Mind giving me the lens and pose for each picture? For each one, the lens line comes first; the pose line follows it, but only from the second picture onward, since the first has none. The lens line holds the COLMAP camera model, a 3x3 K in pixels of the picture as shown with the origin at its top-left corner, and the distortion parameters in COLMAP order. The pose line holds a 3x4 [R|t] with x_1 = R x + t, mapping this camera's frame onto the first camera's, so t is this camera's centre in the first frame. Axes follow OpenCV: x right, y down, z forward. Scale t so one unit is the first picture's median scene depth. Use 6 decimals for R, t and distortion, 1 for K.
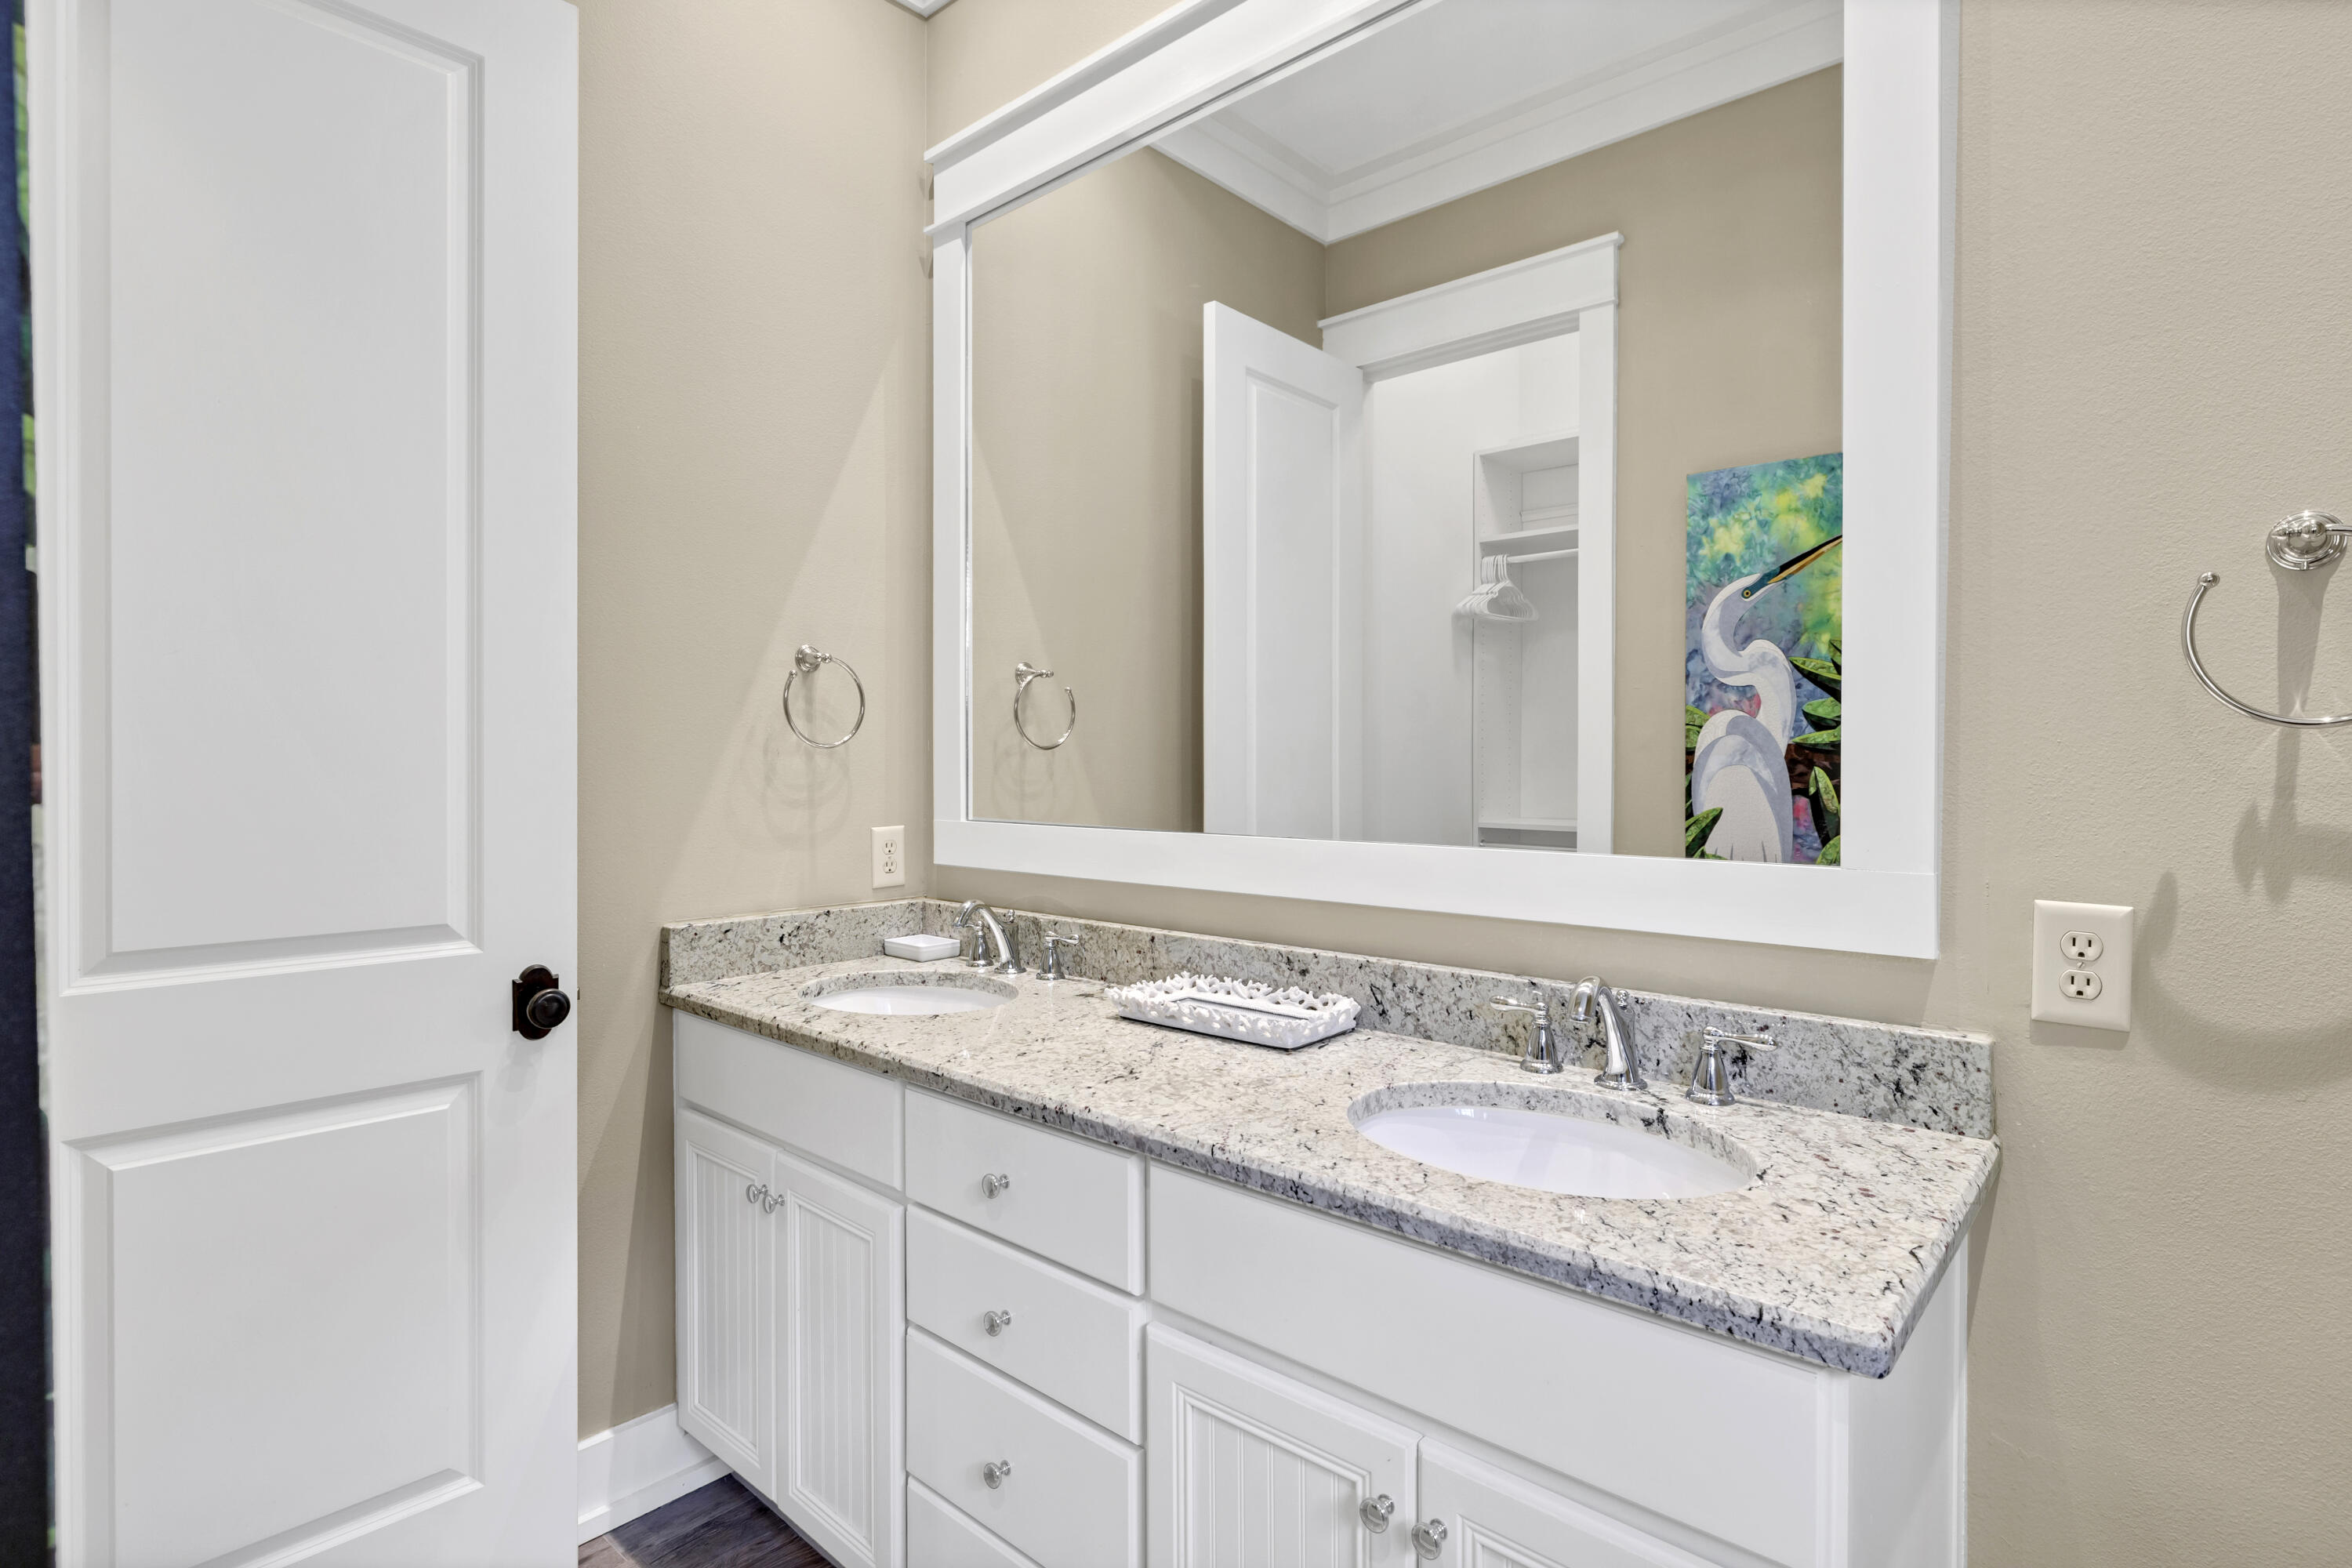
lens RADIAL K [[1115.8, 0, 1180.1], [0, 1115.8, 772.1], [0, 0, 1]] dist [-0.002744, 0.001116]
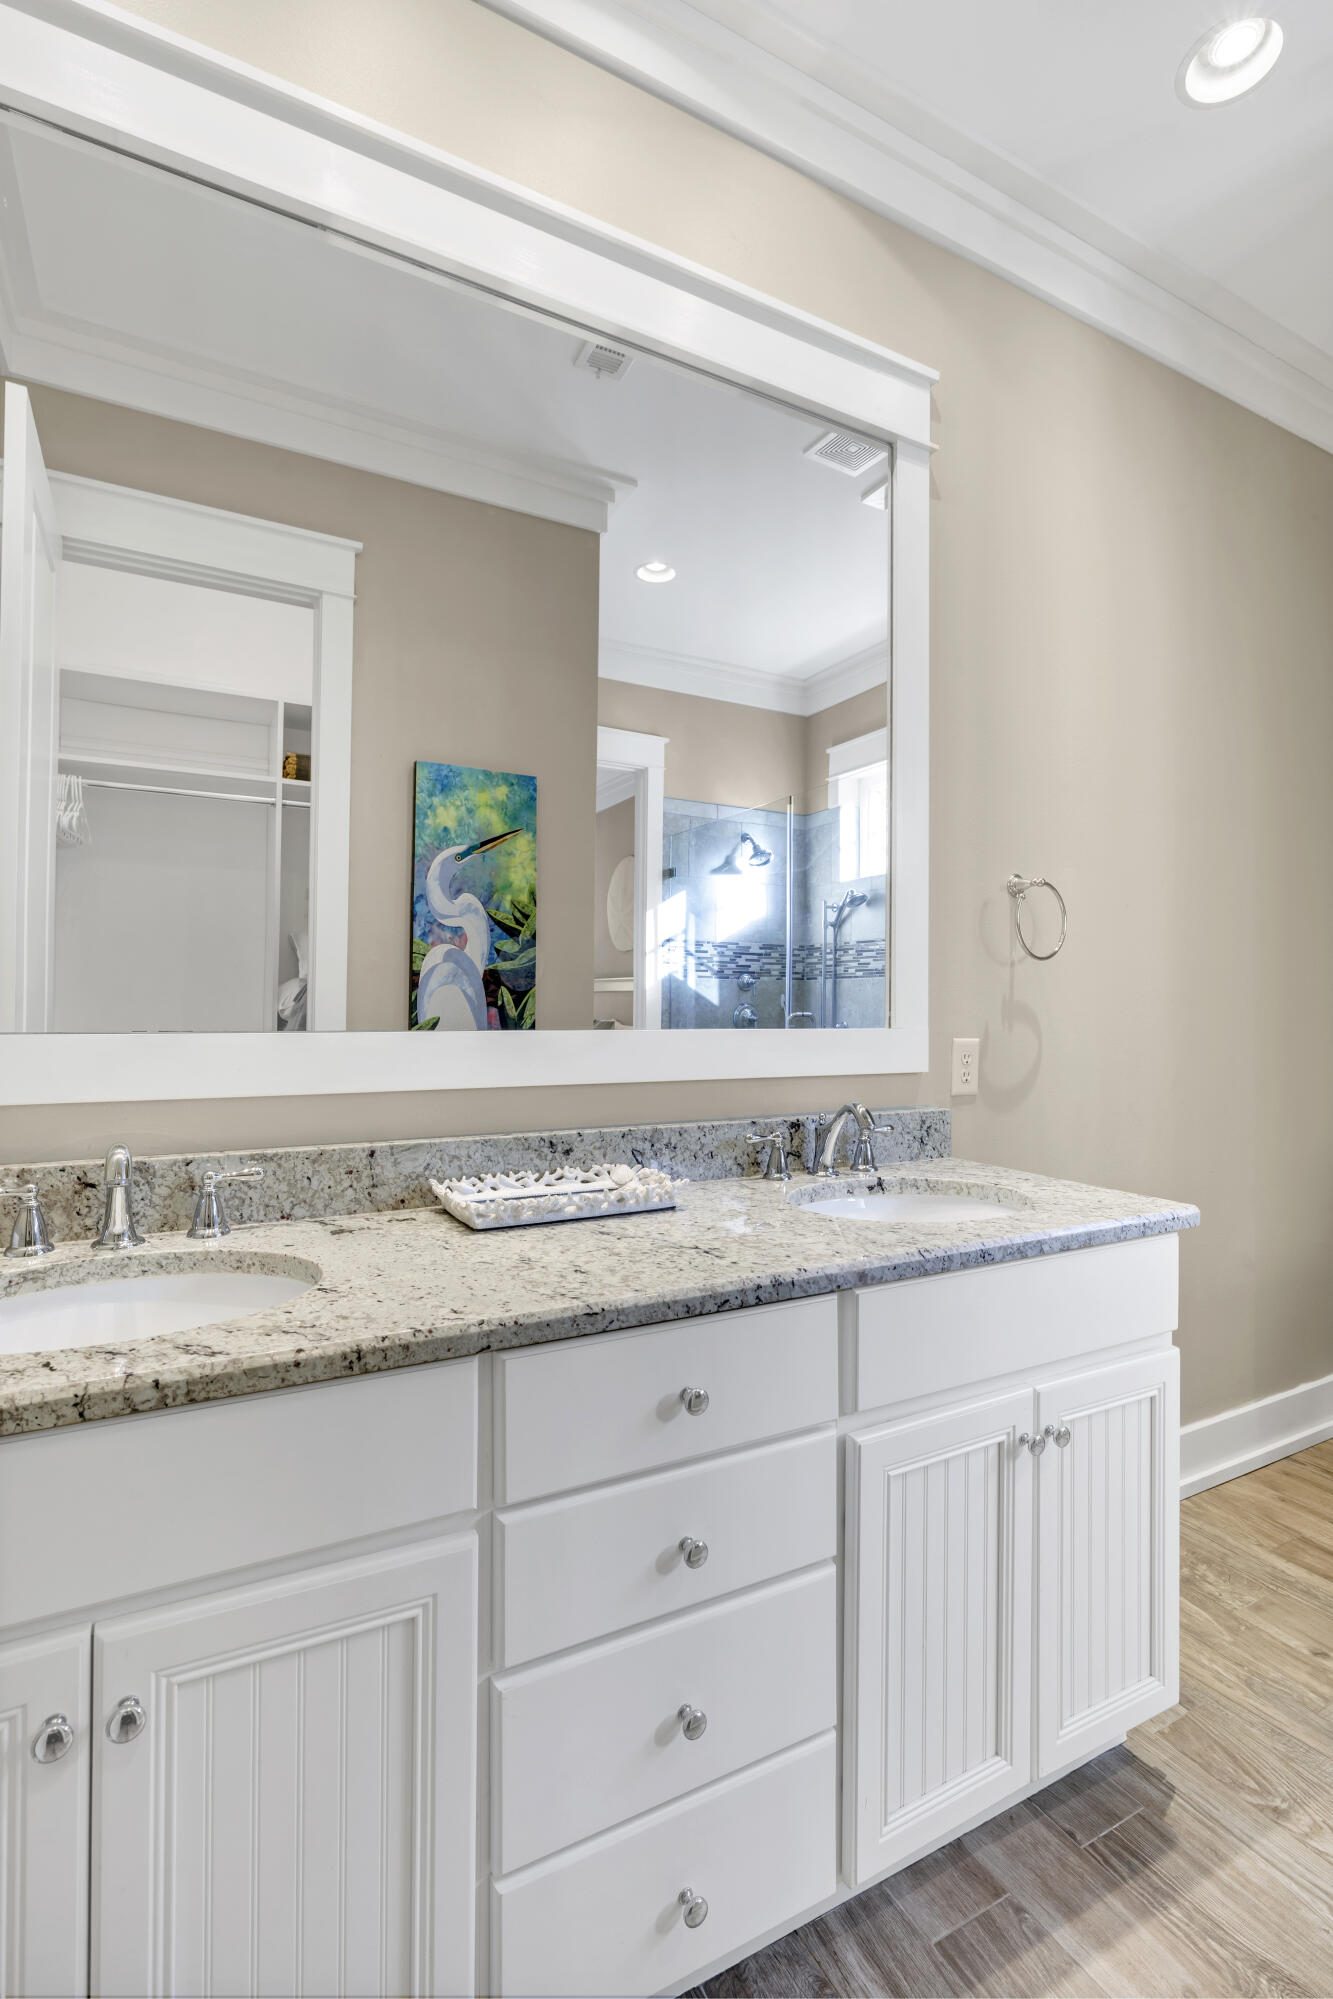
lens RADIAL K [[894.3, 0, 666.5], [0, 894.3, 999.5], [0, 0, 1]] dist [-0.000820, 0.000251]
pose [[0.373264, 0.010597, 0.927665, -0.423968], [-0.000139, 0.999935, -0.011366, 0.025094], [-0.927725, 0.004114, 0.373241, 0.367968]]
